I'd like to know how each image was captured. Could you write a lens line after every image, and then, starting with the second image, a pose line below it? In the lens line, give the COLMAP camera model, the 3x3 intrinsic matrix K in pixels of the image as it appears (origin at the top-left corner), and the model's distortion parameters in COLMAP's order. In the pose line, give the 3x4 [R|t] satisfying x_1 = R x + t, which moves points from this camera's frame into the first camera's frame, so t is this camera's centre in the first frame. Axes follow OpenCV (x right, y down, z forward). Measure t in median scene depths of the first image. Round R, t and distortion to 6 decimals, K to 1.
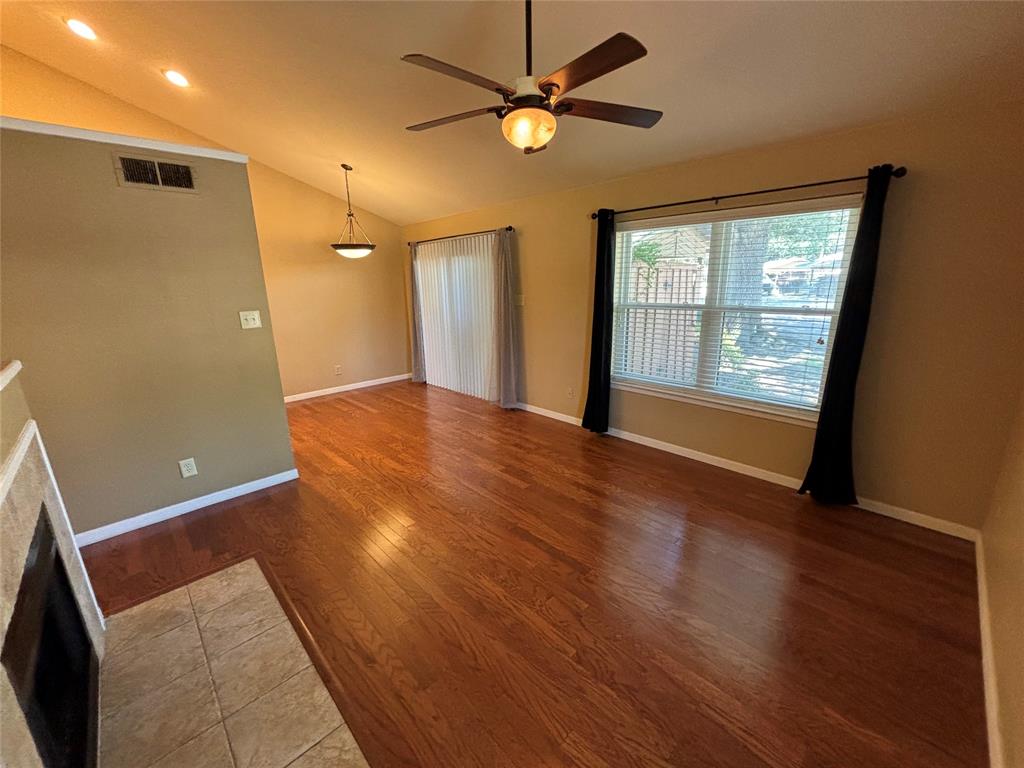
lens RADIAL K [[410.1, 0, 512.1], [0, 410.1, 384.3], [0, 0, 1]] dist [0.003761, -0.001950]
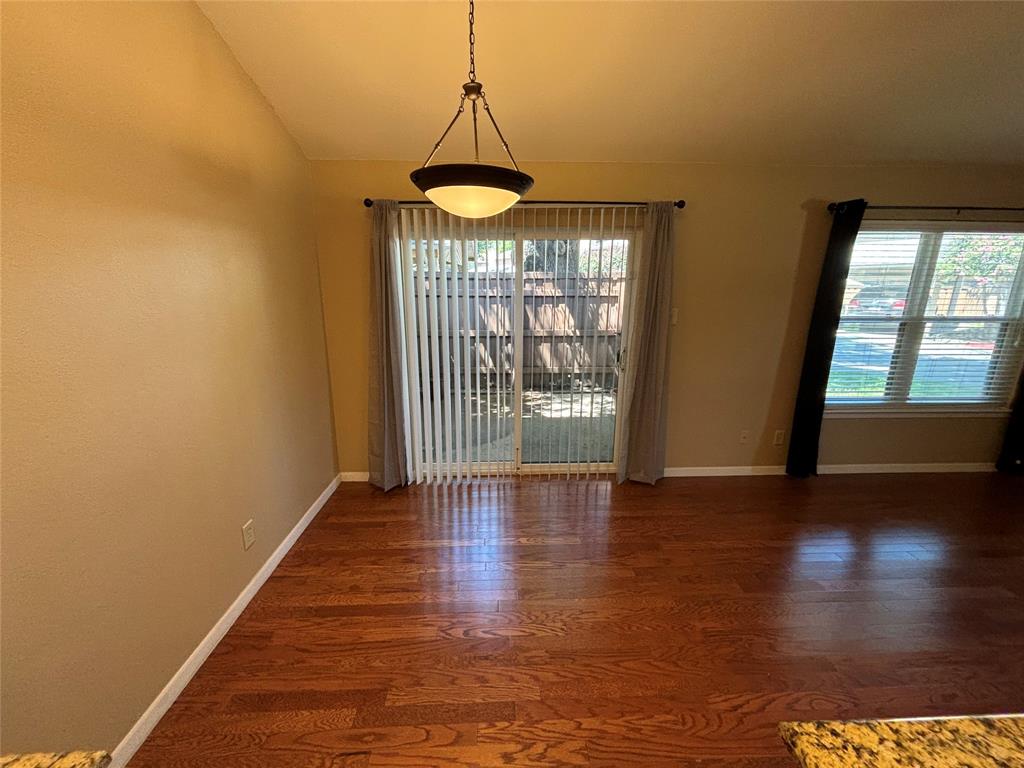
lens RADIAL K [[410.1, 0, 512.1], [0, 410.1, 383.7], [0, 0, 1]] dist [0.003761, -0.001950]
pose [[0.664063, -0.157746, 0.730847, -0.780584], [0.168836, 0.983880, 0.058952, -0.219411], [-0.728365, 0.084245, 0.679991, 0.901243]]
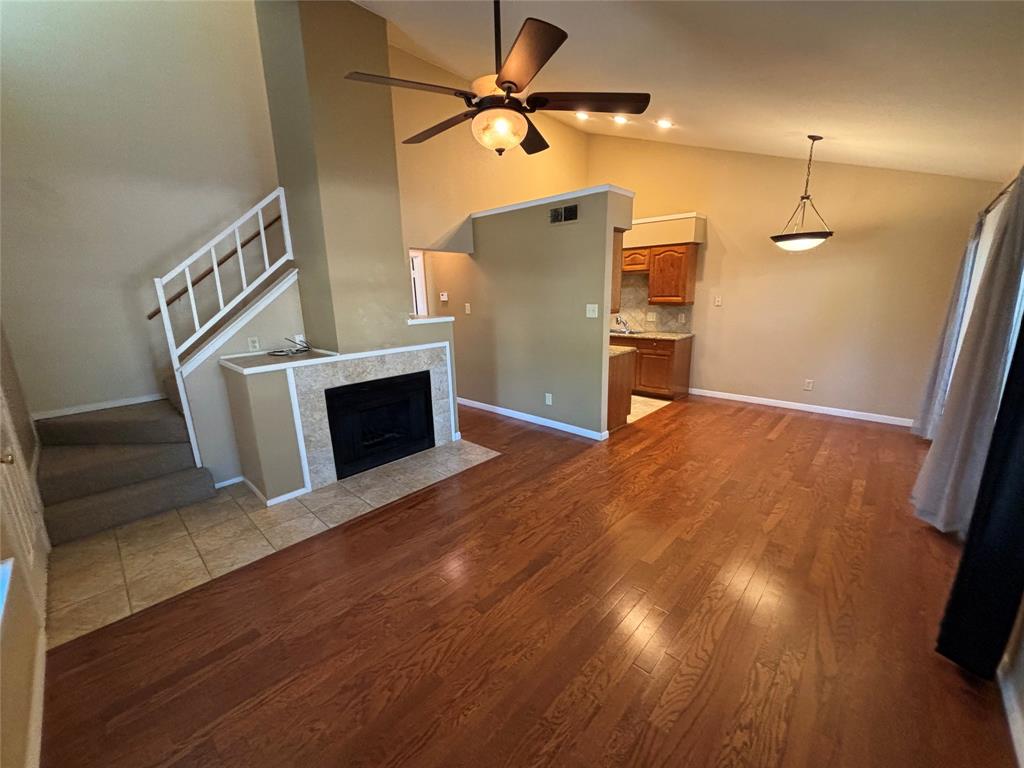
lens RADIAL K [[410.1, 0, 511.8], [0, 410.1, 385.9], [0, 0, 1]] dist [0.003761, -0.001950]
pose [[0.047524, 0.250286, -0.967005, 0.538421], [-0.230284, 0.944765, 0.233212, -0.135071], [0.971962, 0.211603, 0.102535, 0.503664]]
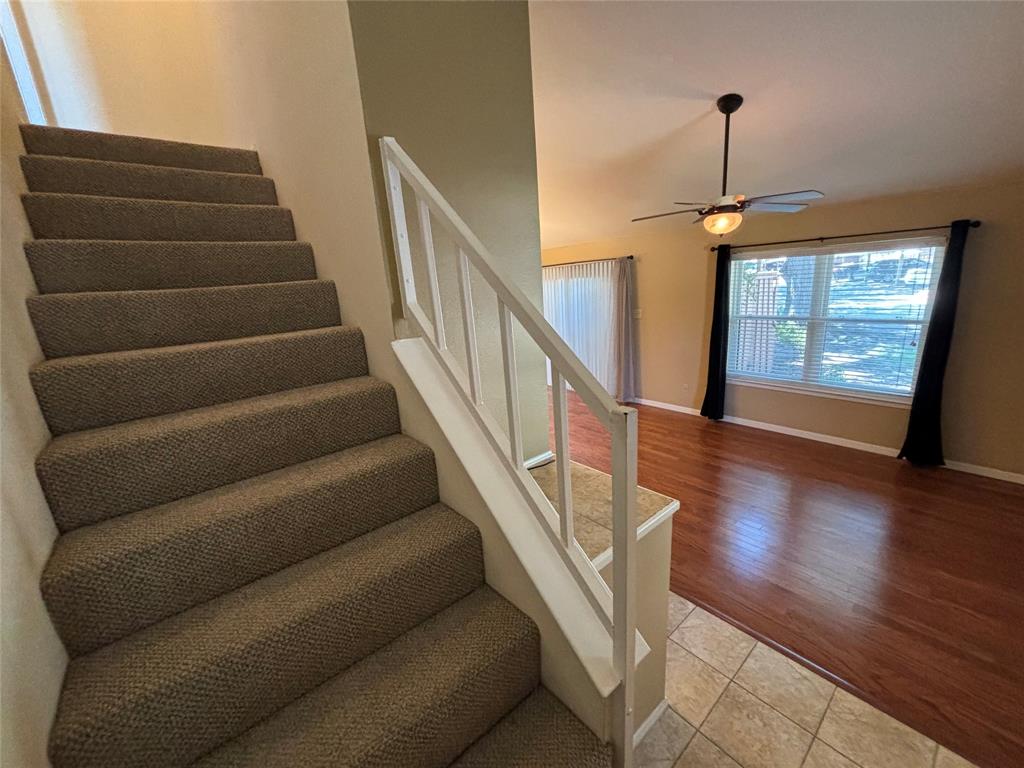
lens RADIAL K [[410.1, 0, 515.4], [0, 410.1, 385.6], [0, 0, 1]] dist [0.003761, -0.001950]
pose [[0.996483, -0.031953, -0.077470, -0.308857], [0.032621, 0.999441, 0.007367, -0.015104], [0.077191, -0.009868, 0.996967, -0.304482]]
